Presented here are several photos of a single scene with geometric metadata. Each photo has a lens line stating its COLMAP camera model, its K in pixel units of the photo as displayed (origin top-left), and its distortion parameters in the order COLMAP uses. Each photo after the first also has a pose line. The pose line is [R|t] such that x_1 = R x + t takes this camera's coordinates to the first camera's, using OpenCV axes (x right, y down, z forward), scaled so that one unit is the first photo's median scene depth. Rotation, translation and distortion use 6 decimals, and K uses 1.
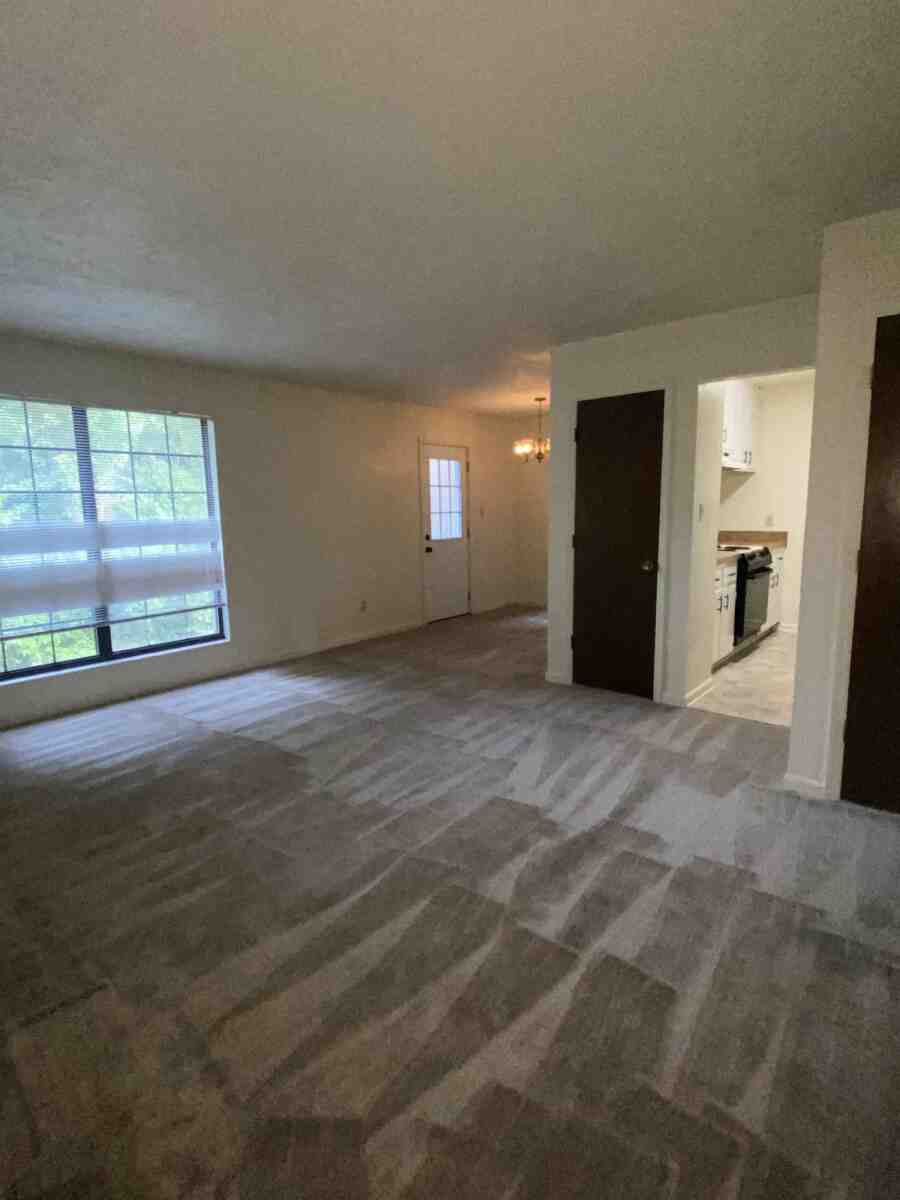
lens RADIAL K [[619.7, 0, 450.0], [0, 619.7, 600.0], [0, 0, 1]] dist [0.058198, 0.000116]
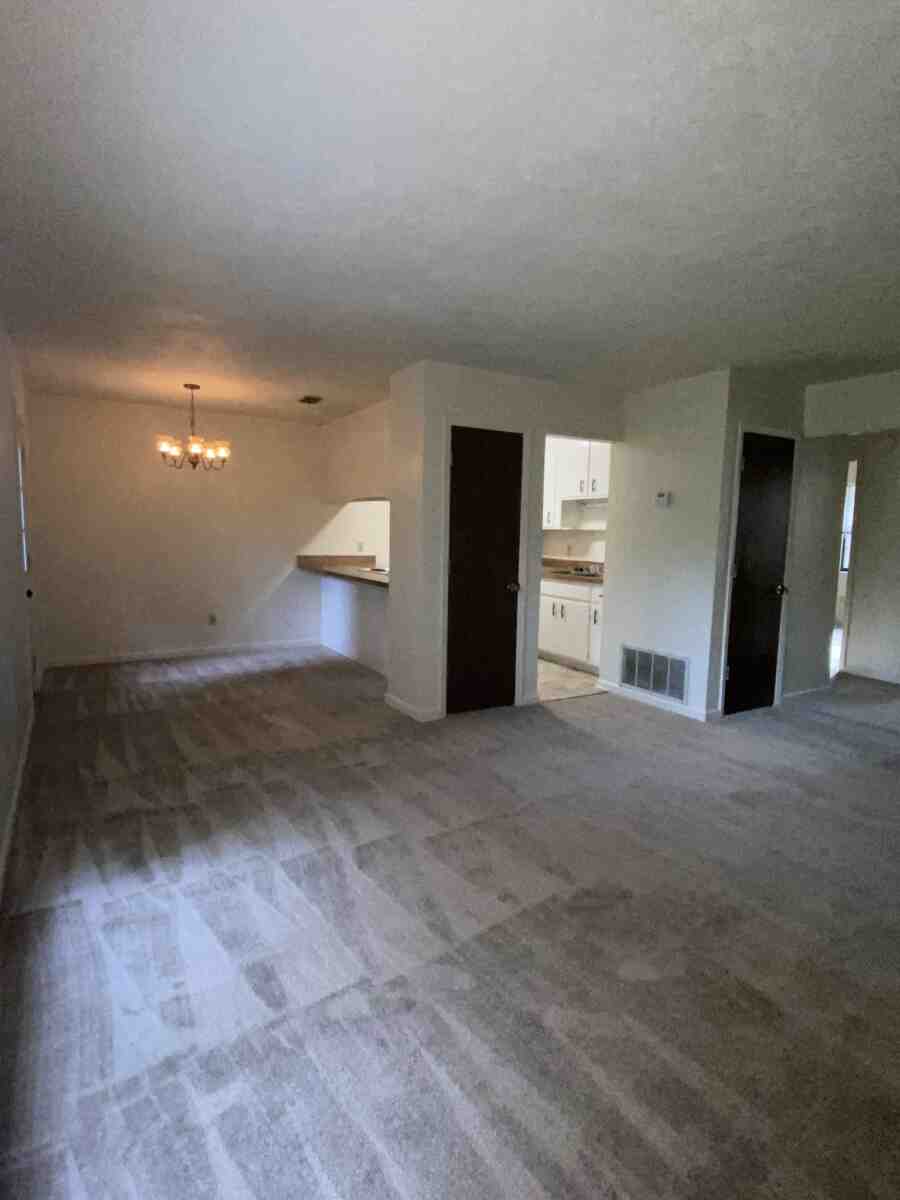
lens RADIAL K [[619.7, 0, 450.0], [0, 619.7, 600.0], [0, 0, 1]] dist [0.058198, 0.000116]
pose [[0.347696, -0.090894, 0.933191, -0.743528], [0.116422, 0.991773, 0.053222, -0.101492], [-0.930351, 0.090139, 0.355418, 0.693253]]
